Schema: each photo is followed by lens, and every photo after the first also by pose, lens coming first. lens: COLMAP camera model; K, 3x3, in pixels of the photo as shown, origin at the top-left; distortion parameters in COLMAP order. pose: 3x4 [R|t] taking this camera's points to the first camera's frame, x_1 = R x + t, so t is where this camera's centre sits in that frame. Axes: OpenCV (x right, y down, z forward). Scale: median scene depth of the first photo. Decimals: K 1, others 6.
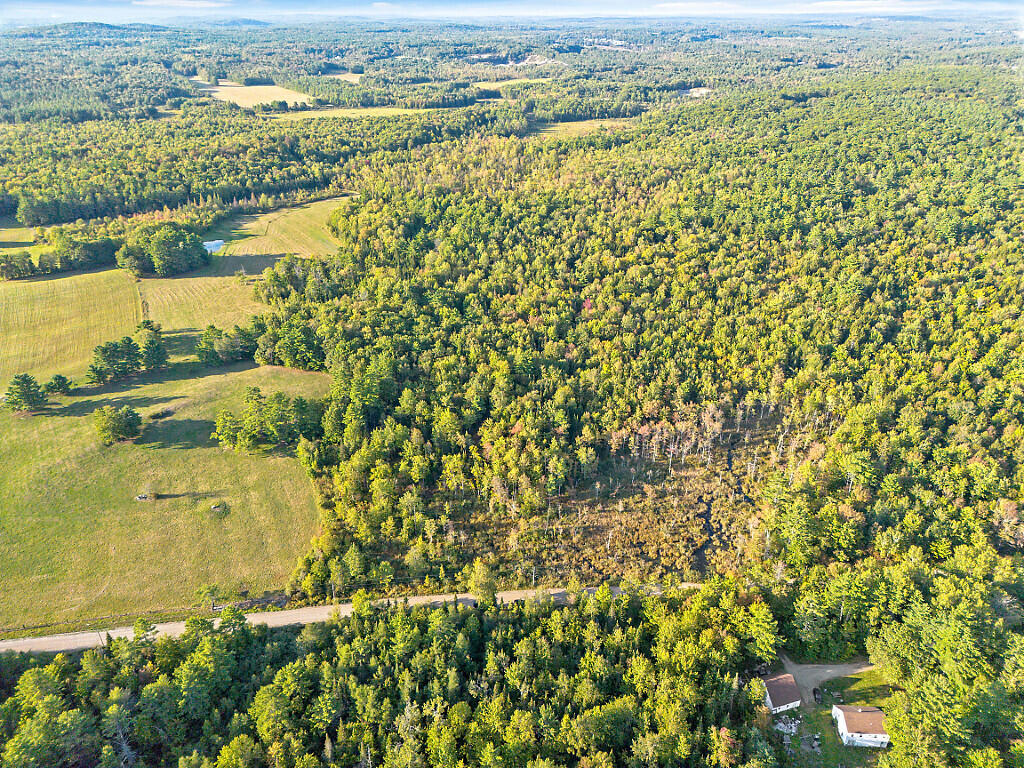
lens RADIAL K [[715.9, 0, 514.9], [0, 715.9, 376.8], [0, 0, 1]] dist [0.069386, -0.066607]
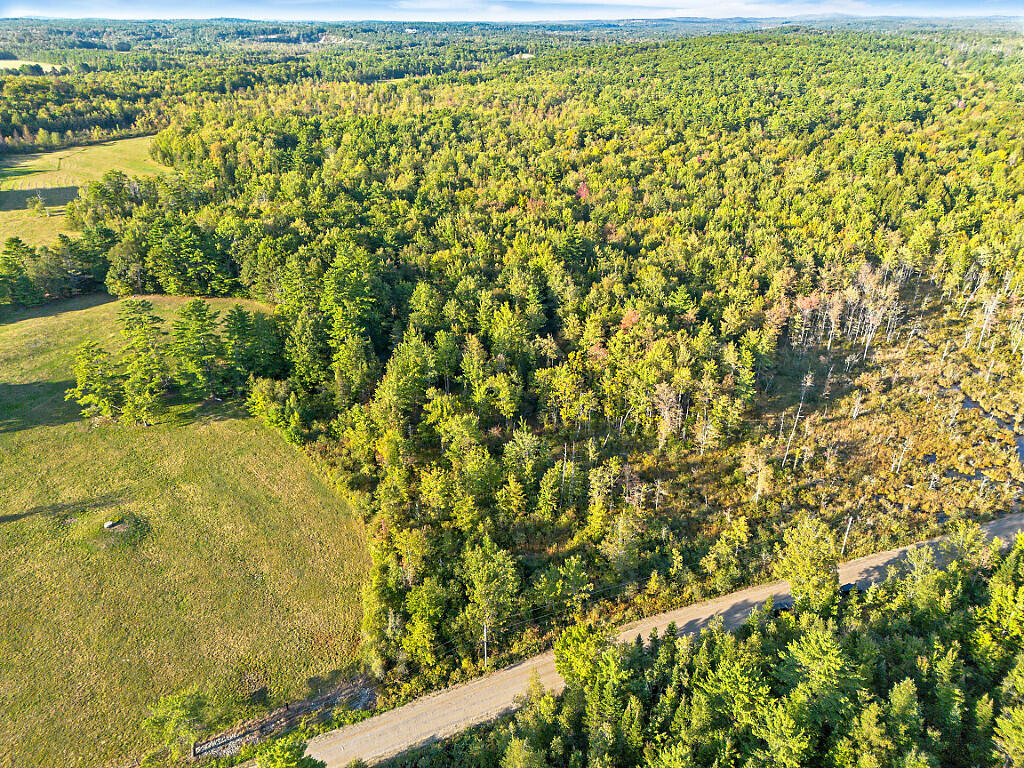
lens RADIAL K [[715.9, 0, 514.9], [0, 715.9, 376.8], [0, 0, 1]] dist [0.069386, -0.066607]
pose [[0.960881, -0.120890, 0.249185, -0.242405], [0.123057, 0.992375, 0.006924, 0.102180], [-0.248122, 0.024011, 0.968431, 0.427754]]
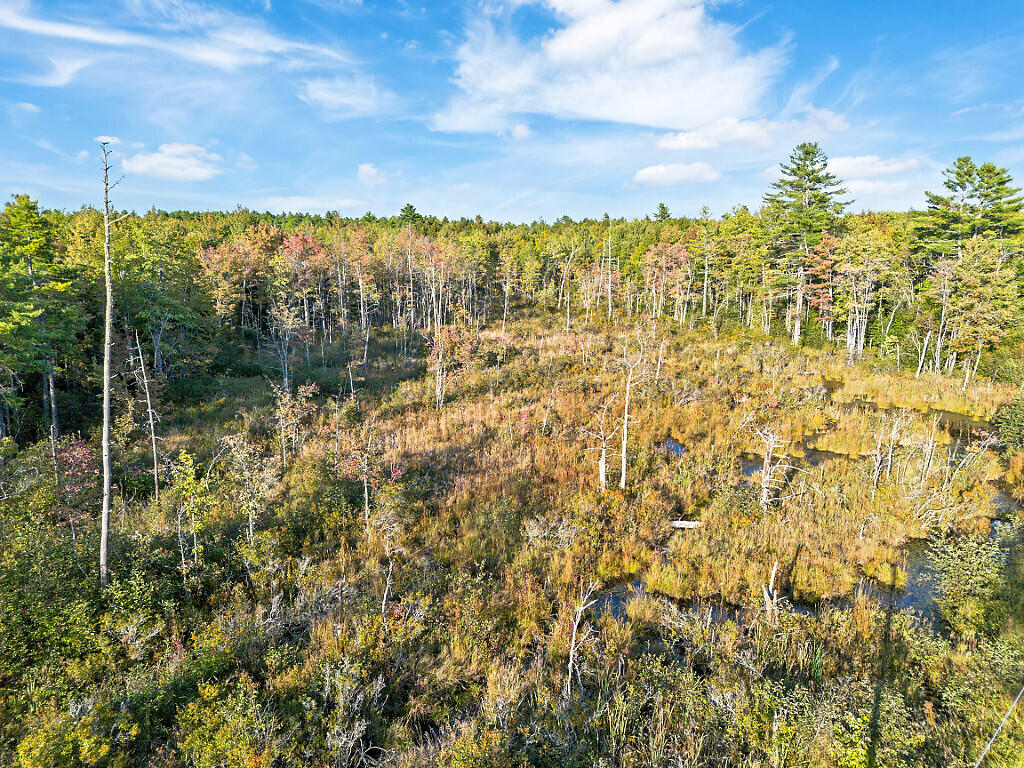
lens RADIAL K [[715.9, 0, 514.9], [0, 715.9, 376.8], [0, 0, 1]] dist [0.069386, -0.066607]
pose [[0.649952, -0.132415, 0.748351, 0.008792], [0.335791, 0.933406, -0.126479, 0.189815], [-0.681768, 0.333495, 0.651133, 0.754467]]
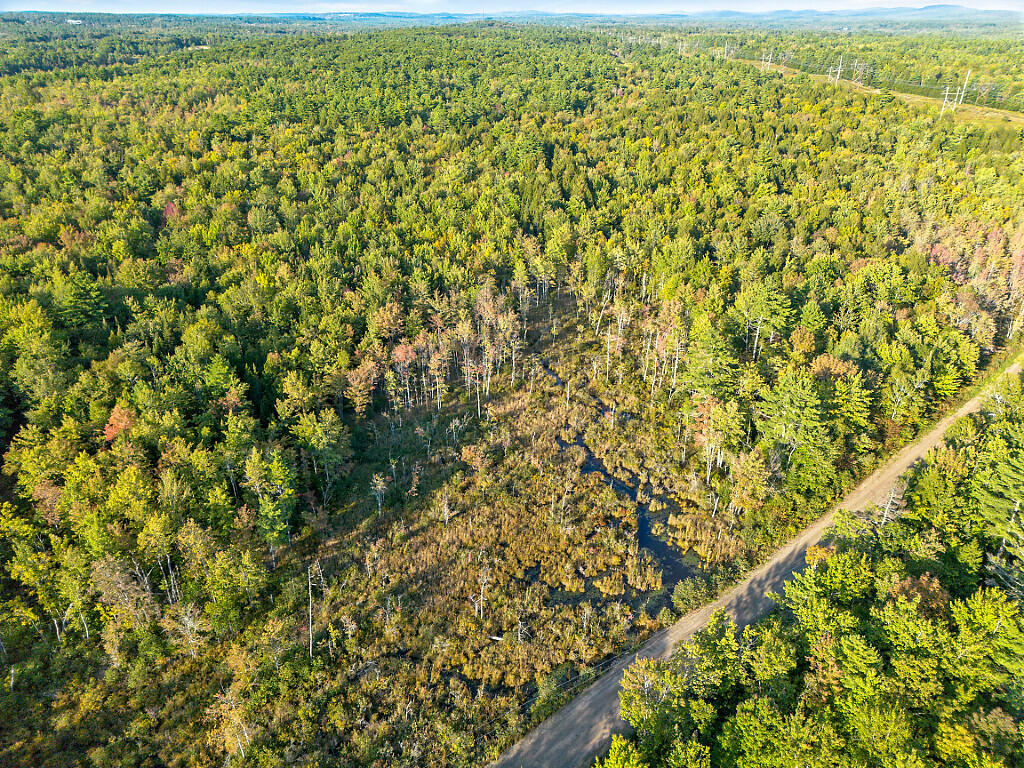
lens RADIAL K [[715.9, 0, 514.9], [0, 715.9, 376.8], [0, 0, 1]] dist [0.069386, -0.066607]
pose [[0.806044, -0.258779, 0.532284, -0.026382], [0.260117, 0.962726, 0.074148, 0.072353], [-0.531632, 0.078689, 0.843312, 0.533446]]
